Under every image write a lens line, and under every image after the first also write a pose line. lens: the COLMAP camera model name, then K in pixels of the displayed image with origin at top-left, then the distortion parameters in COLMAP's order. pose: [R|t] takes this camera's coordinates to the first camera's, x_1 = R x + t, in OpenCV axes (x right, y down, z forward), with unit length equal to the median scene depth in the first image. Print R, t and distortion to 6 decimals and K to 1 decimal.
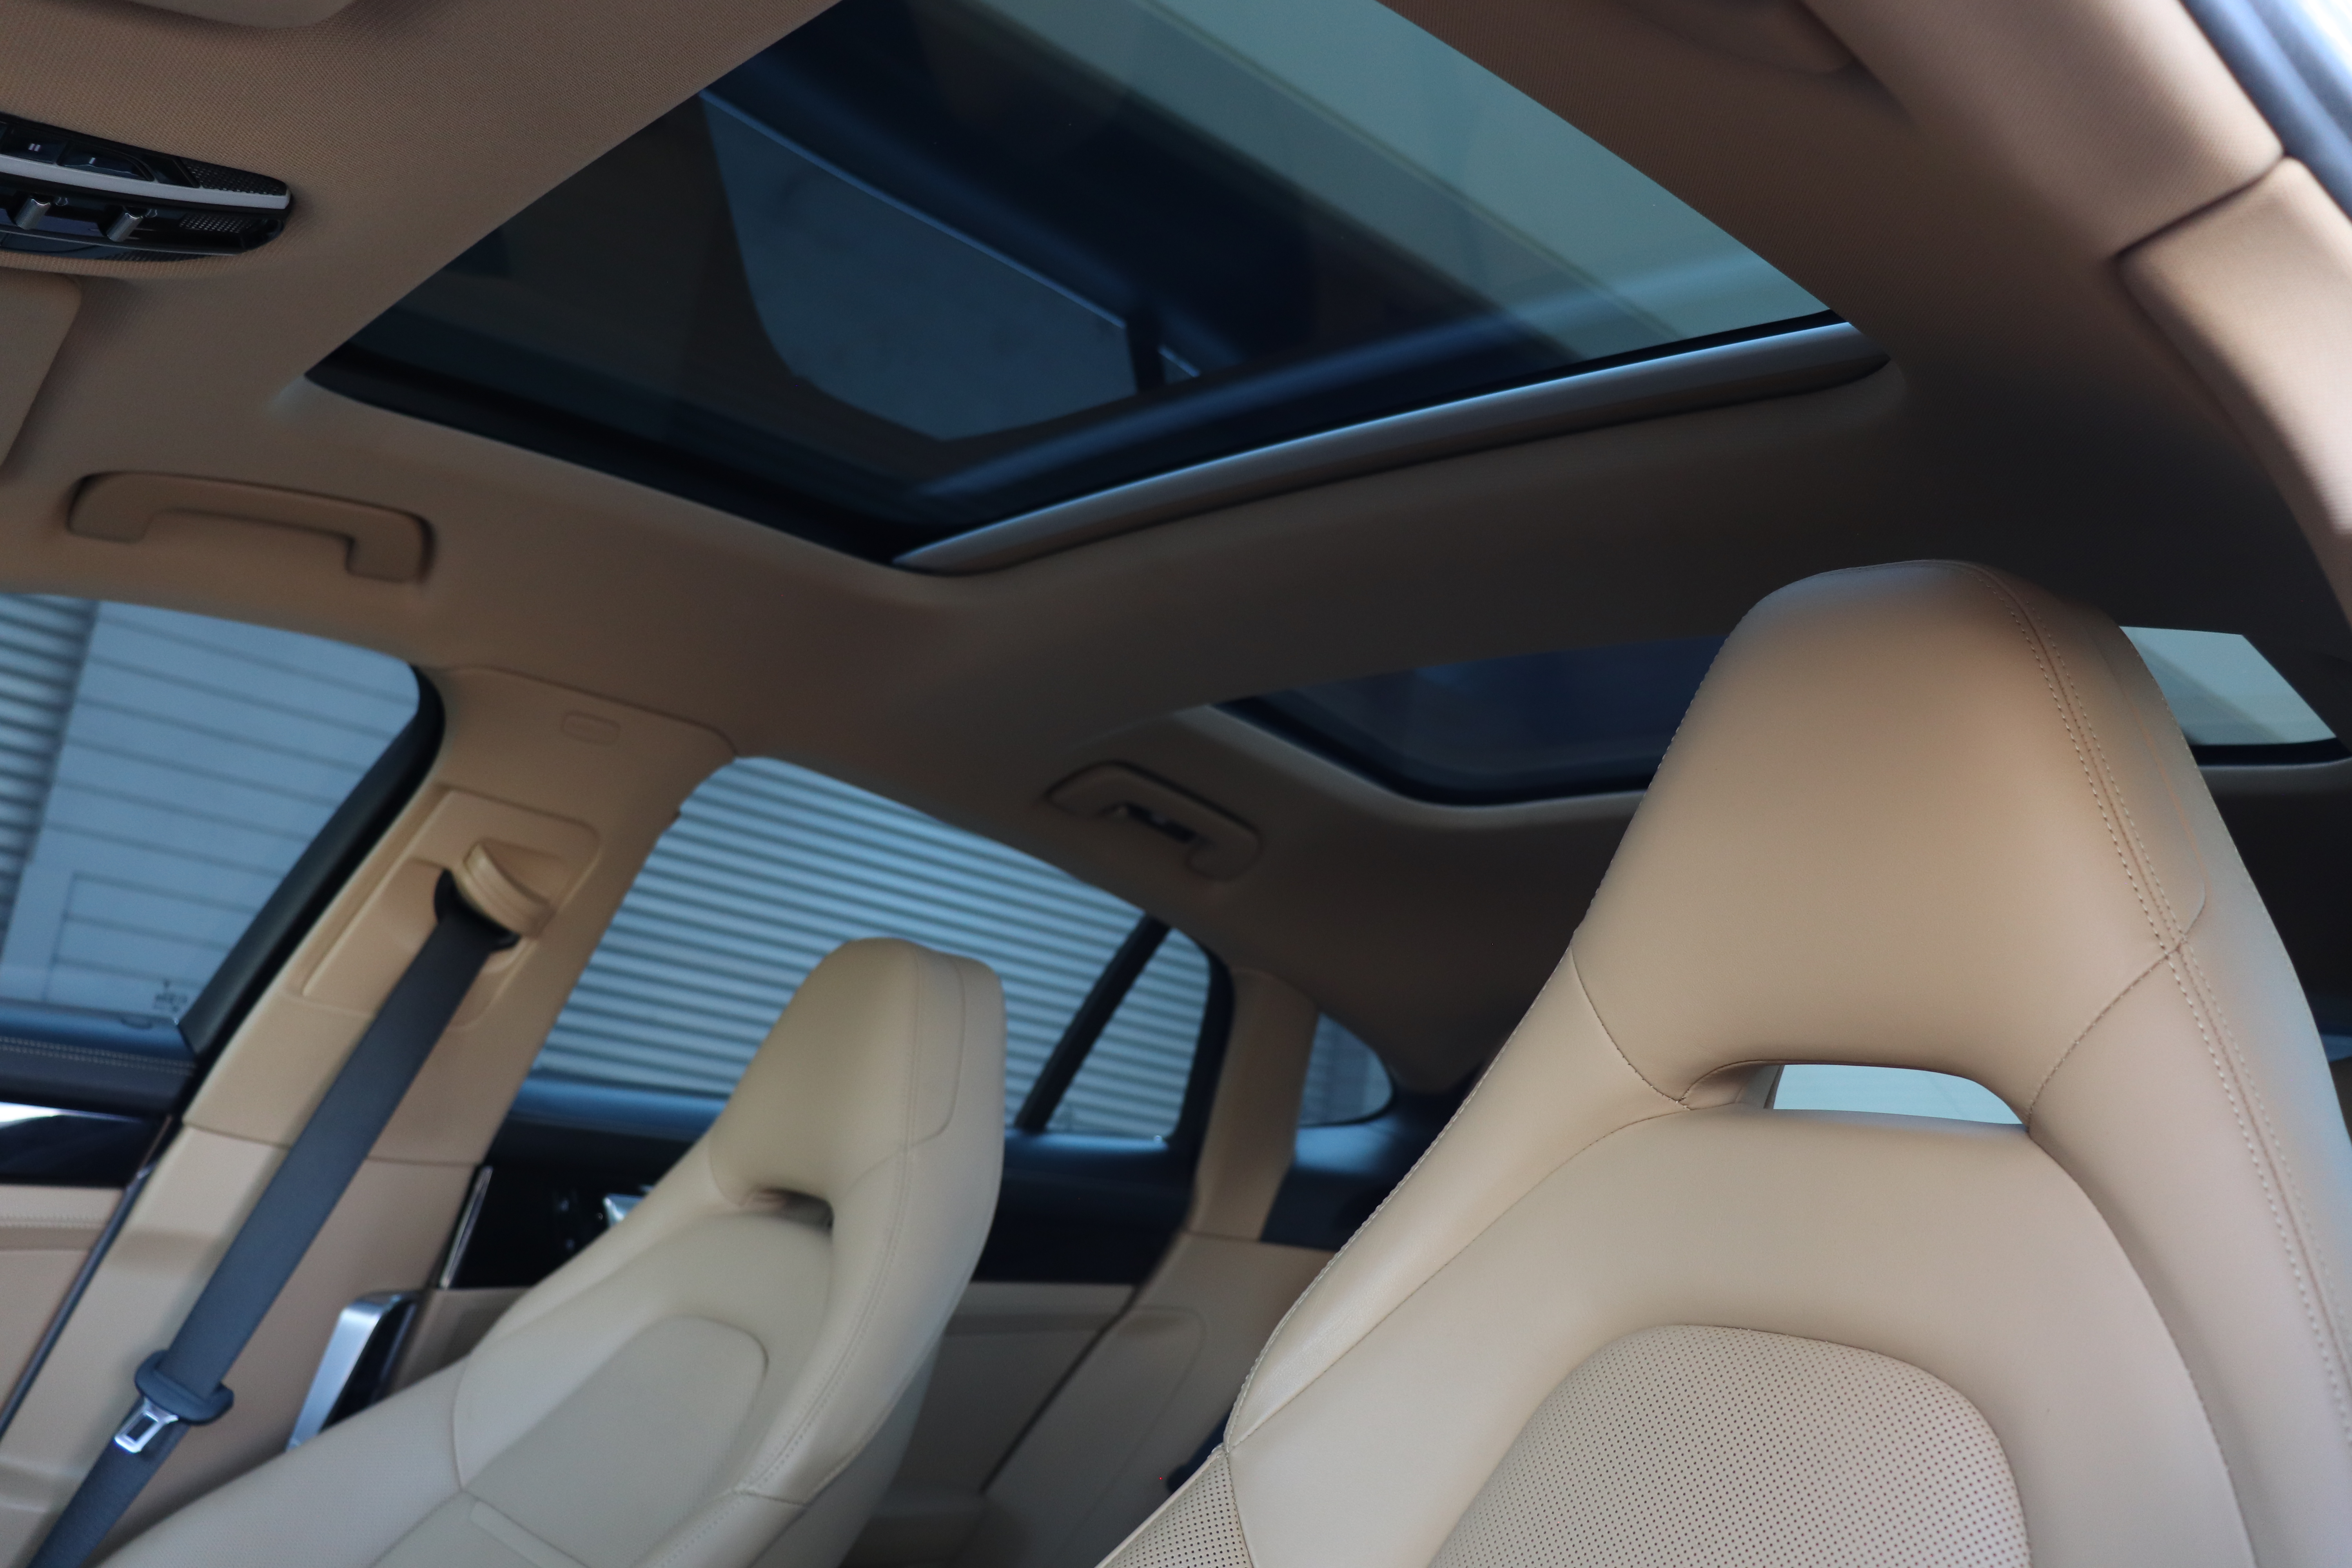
lens RADIAL K [[1912.8, 0, 1150.4], [0, 1912.8, 782.4], [0, 0, 1]] dist [-0.173332, 0.144221]
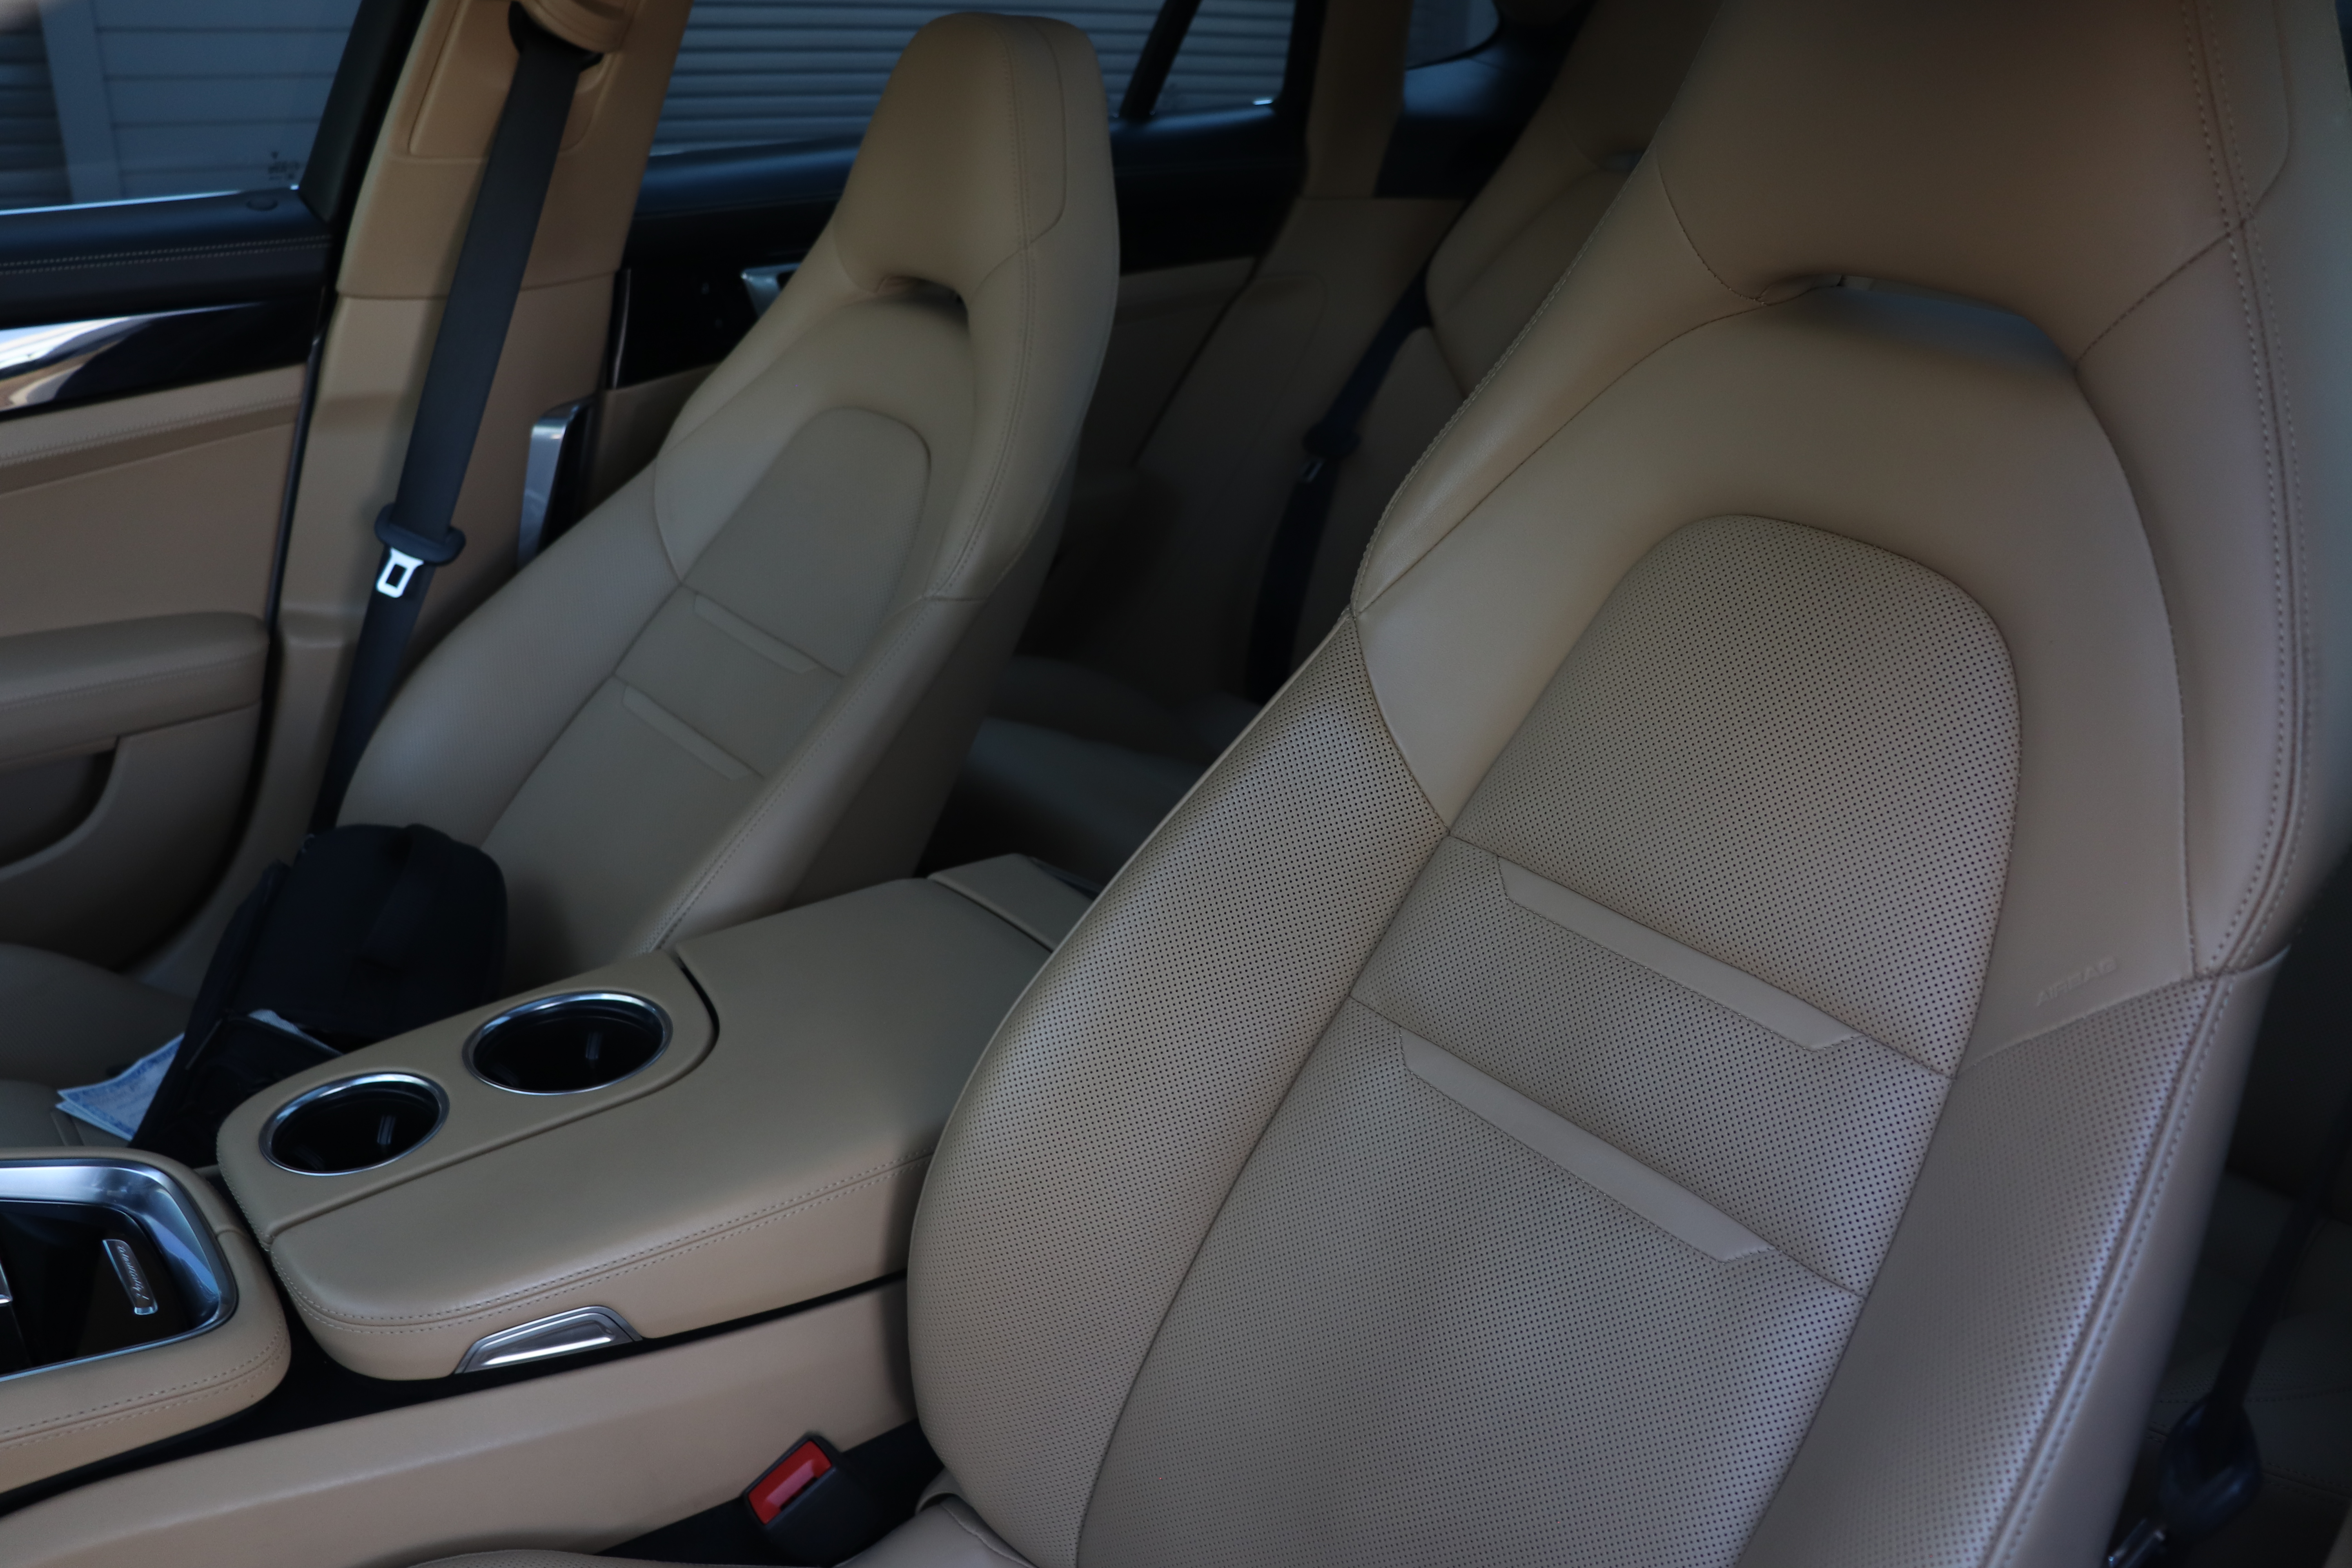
lens RADIAL K [[1912.8, 0, 1150.7], [0, 1912.8, 789.5], [0, 0, 1]] dist [-0.173332, 0.144221]
pose [[0.992163, -0.084015, -0.092486, 0.008845], [0.121868, 0.814020, 0.567907, -0.129592], [0.027573, -0.574728, 0.817880, -0.014140]]
